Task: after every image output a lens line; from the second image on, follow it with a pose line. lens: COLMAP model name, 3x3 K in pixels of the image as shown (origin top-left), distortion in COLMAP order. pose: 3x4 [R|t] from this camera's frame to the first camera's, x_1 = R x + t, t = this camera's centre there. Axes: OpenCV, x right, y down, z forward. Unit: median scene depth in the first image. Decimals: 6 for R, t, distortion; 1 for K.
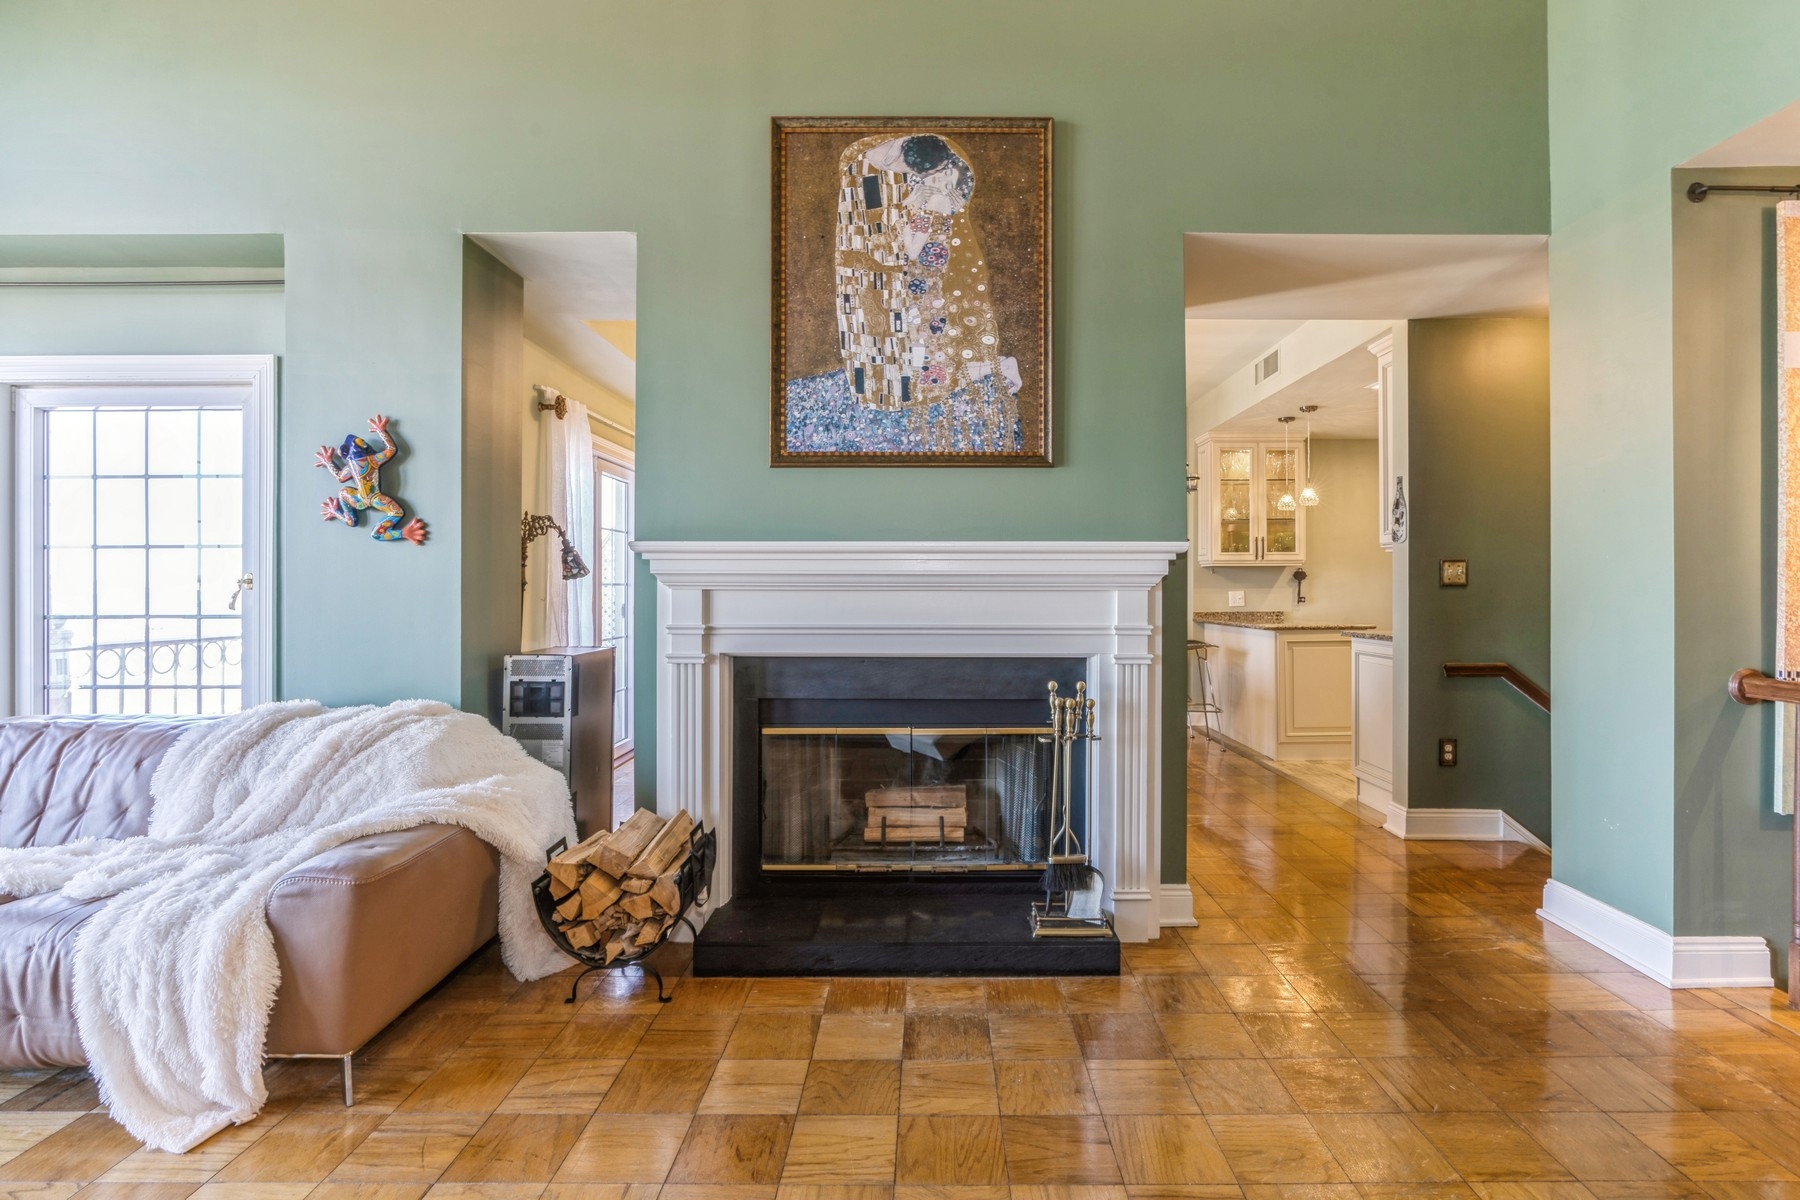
lens RADIAL K [[857.8, 0, 930.6], [0, 857.8, 577.9], [0, 0, 1]] dist [-0.020434, 0.005217]
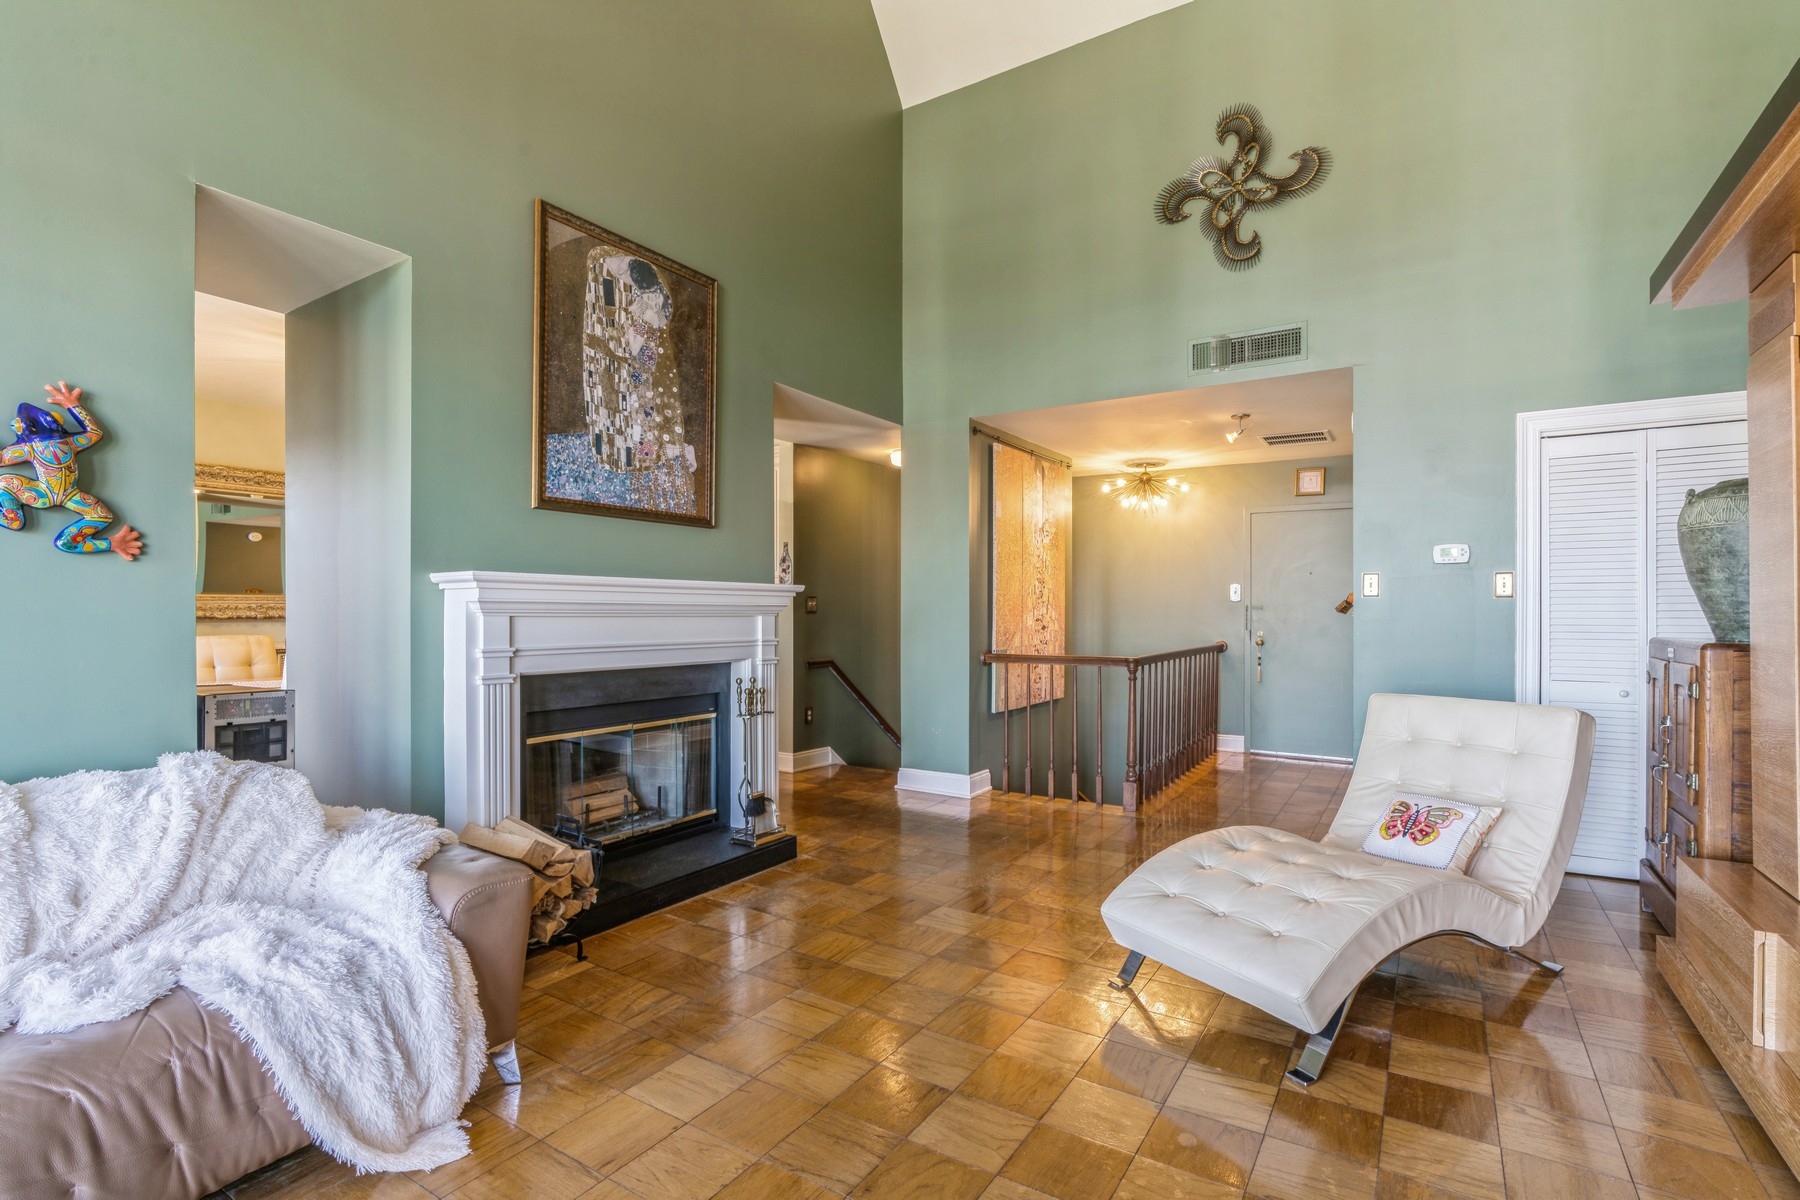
lens RADIAL K [[857.8, 0, 883.3], [0, 857.8, 606.0], [0, 0, 1]] dist [-0.020434, 0.005217]
pose [[0.544371, 0.006646, 0.838818, -0.881559], [-0.011038, 0.999939, -0.000759, -0.003644], [-0.838772, -0.008846, 0.544411, -0.003971]]
